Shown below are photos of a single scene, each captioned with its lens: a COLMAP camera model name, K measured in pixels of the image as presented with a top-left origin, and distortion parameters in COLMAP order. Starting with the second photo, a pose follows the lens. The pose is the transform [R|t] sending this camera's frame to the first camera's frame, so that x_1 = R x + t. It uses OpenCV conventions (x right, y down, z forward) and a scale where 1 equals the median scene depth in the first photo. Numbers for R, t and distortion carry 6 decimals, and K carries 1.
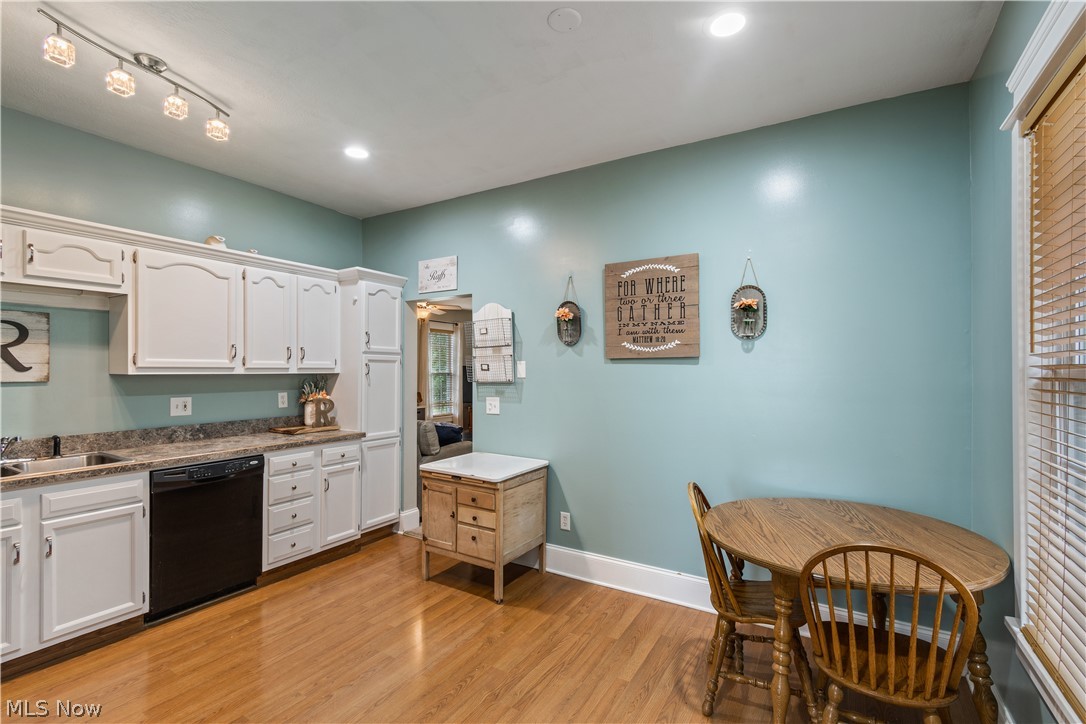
lens RADIAL K [[491.1, 0, 543.0], [0, 491.1, 362.0], [0, 0, 1]] dist [0.000082, 0.000006]
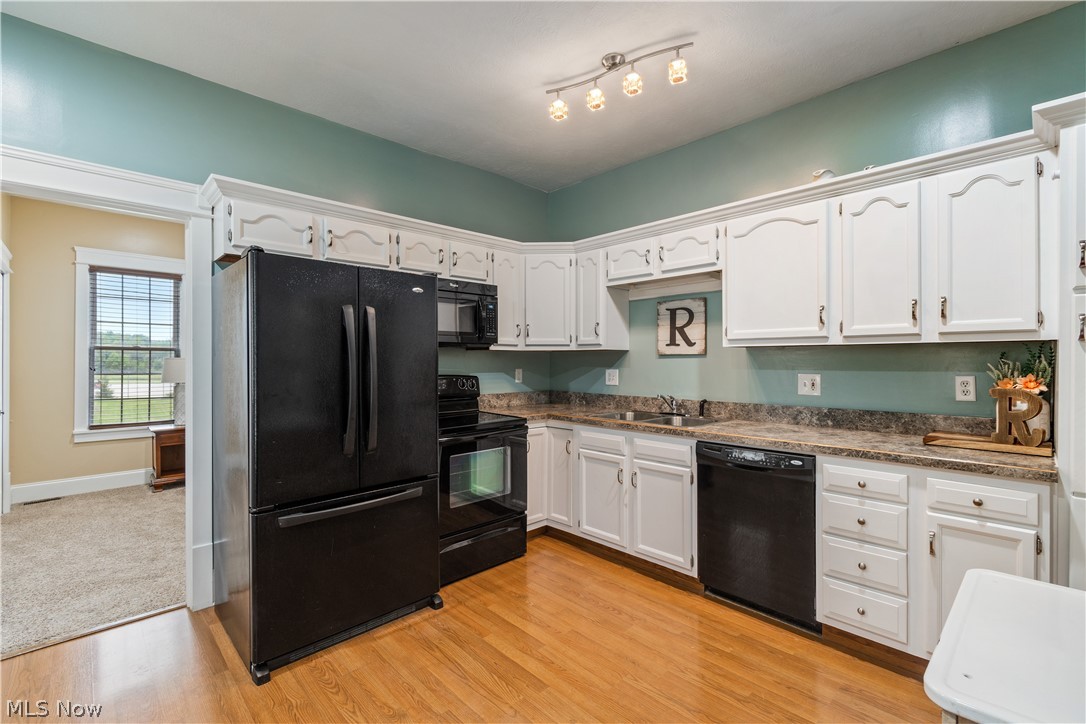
lens RADIAL K [[479.5, 0, 541.0], [0, 479.5, 359.7], [0, 0, 1]] dist [-0.000560, -0.000124]
pose [[-0.259633, -0.003079, -0.965703, 0.204346], [0.013430, 0.999887, -0.006798, 0.048587], [0.965614, -0.014735, -0.259562, 0.801248]]
